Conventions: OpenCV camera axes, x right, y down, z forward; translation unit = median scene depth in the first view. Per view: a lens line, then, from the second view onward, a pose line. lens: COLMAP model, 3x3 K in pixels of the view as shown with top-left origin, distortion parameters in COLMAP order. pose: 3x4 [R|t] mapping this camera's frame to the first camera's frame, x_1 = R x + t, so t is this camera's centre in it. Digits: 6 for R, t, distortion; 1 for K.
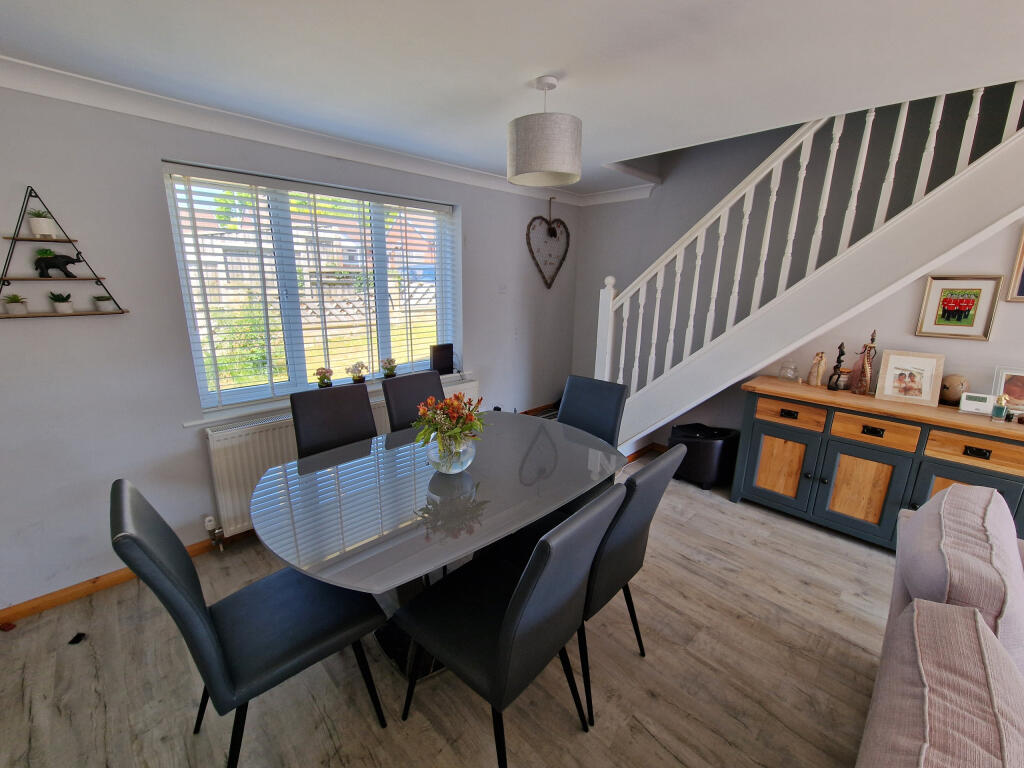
lens RADIAL K [[417.7, 0, 507.7], [0, 417.7, 384.3], [0, 0, 1]] dist [-0.006154, 0.000176]
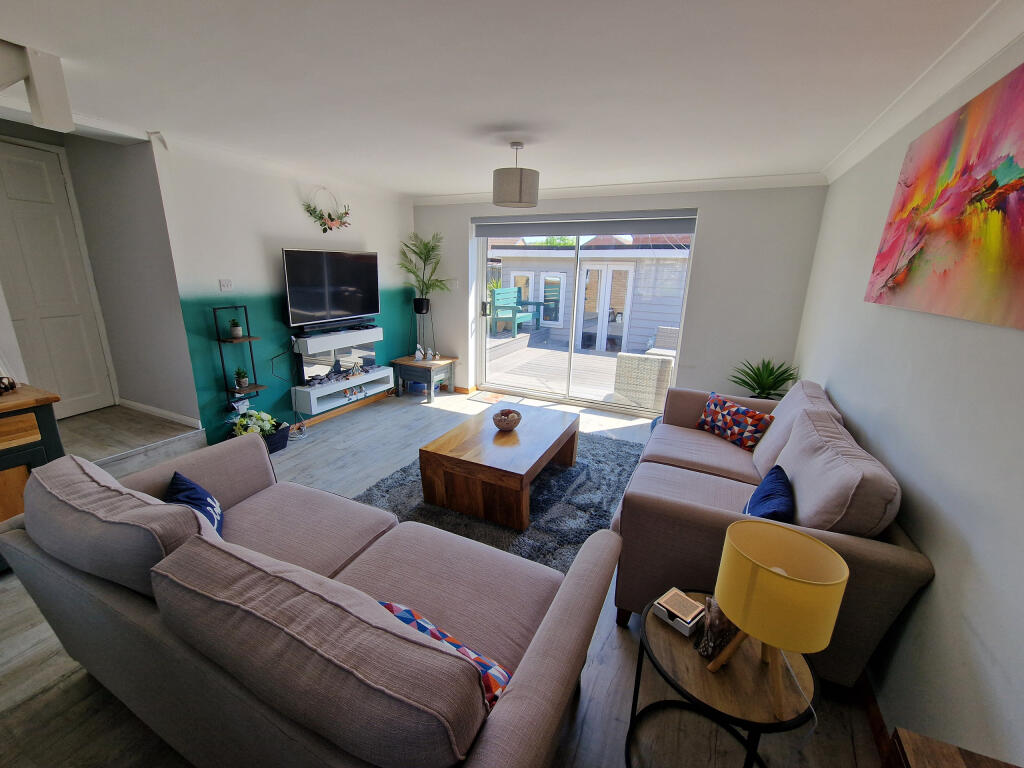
lens RADIAL K [[417.7, 0, 505.7], [0, 417.7, 384.7], [0, 0, 1]] dist [-0.006154, 0.000176]
pose [[-0.336789, -0.272361, 0.901328, -0.115897], [0.203608, 0.913536, 0.352130, -0.089117], [-0.919302, 0.302111, -0.252214, 0.423193]]
